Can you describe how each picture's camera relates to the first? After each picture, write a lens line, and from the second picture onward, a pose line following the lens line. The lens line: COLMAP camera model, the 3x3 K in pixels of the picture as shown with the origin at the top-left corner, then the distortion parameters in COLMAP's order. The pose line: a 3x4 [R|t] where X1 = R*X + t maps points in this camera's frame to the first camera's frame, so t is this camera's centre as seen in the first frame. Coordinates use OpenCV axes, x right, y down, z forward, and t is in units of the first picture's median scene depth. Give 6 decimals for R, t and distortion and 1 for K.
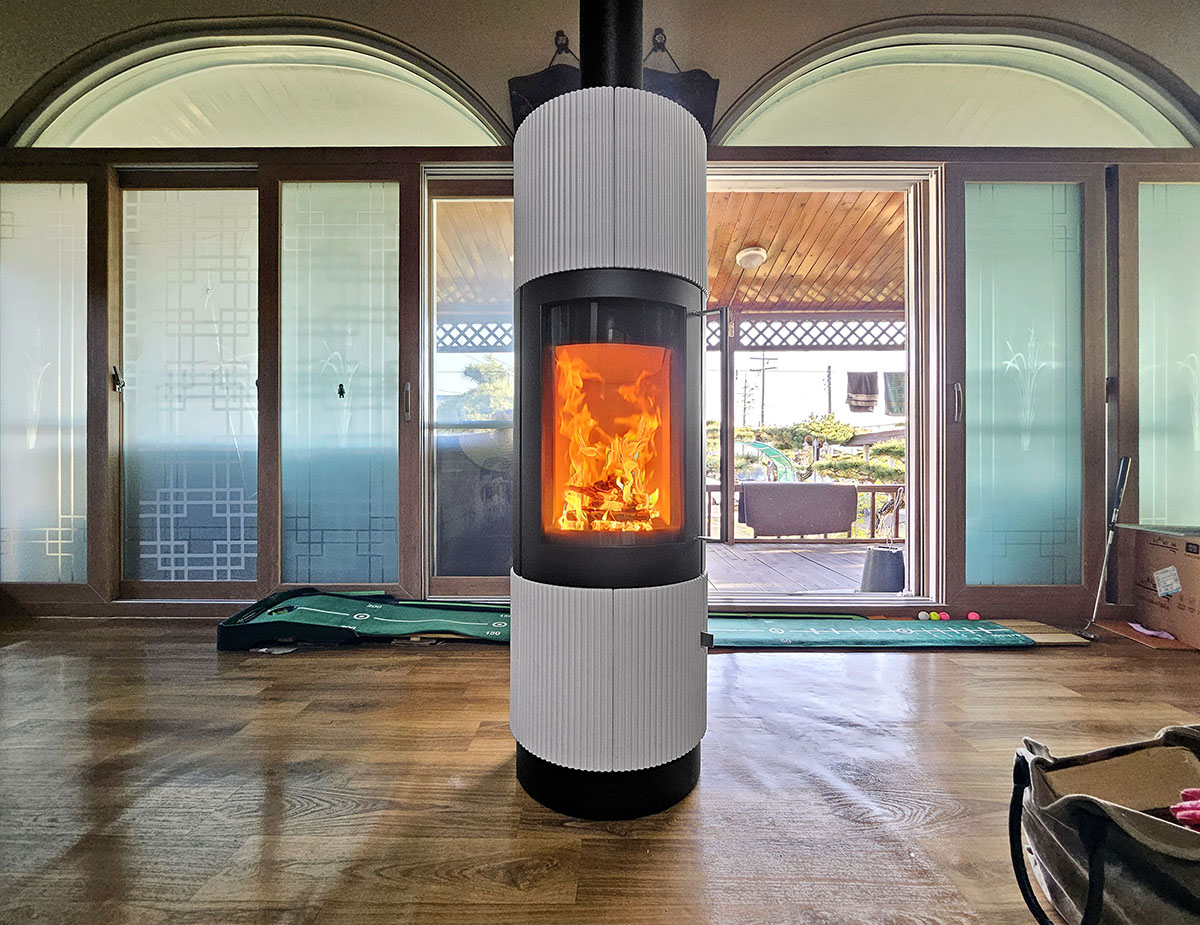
lens RADIAL K [[521.0, 0, 592.2], [0, 521.0, 443.4], [0, 0, 1]] dist [-0.007606, 0.000672]
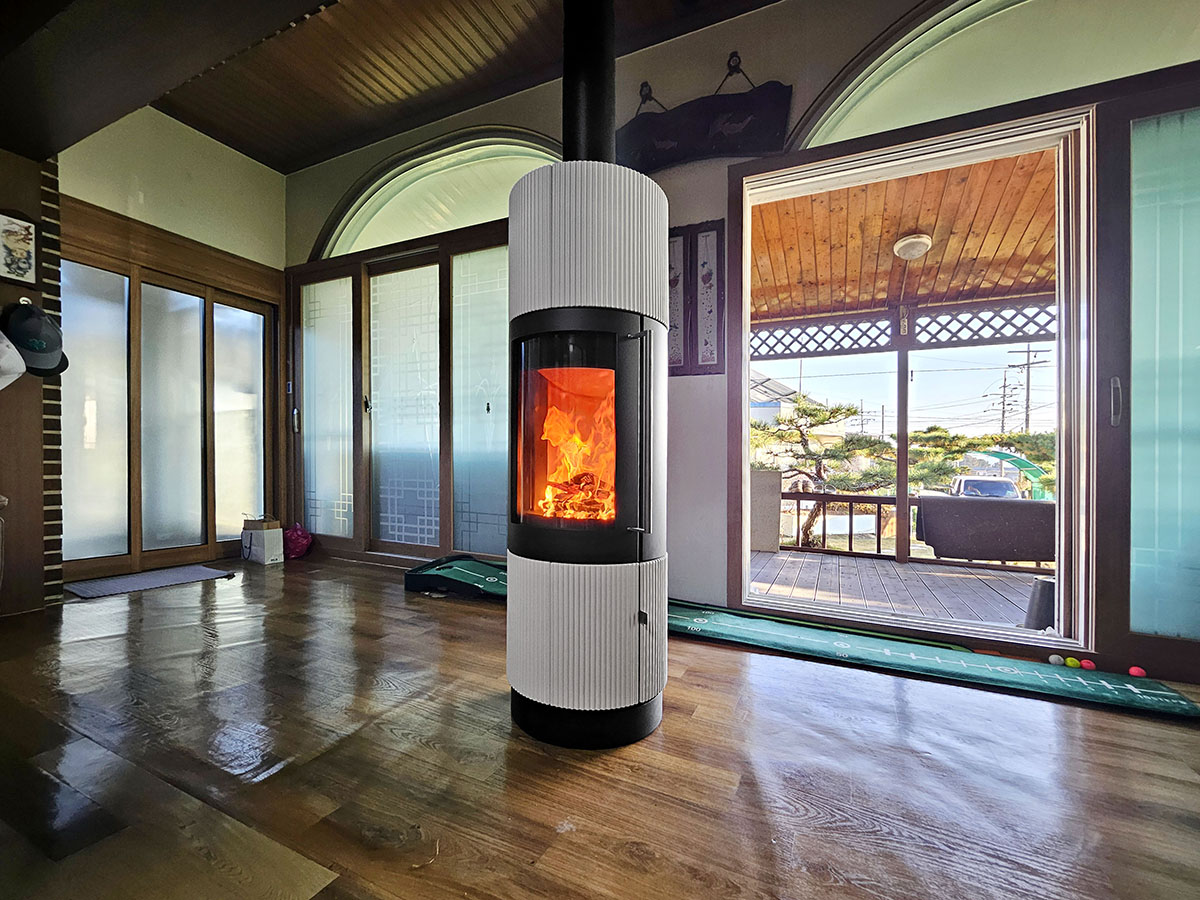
lens RADIAL K [[484.2, 0, 587.5], [0, 484.2, 453.7], [0, 0, 1]] dist [-0.002440, -0.000674]
pose [[0.909449, 0.010980, -0.415671, 0.256526], [-0.007994, 0.999928, 0.008923, 0.001598], [0.415740, -0.004792, 0.909471, -0.012141]]
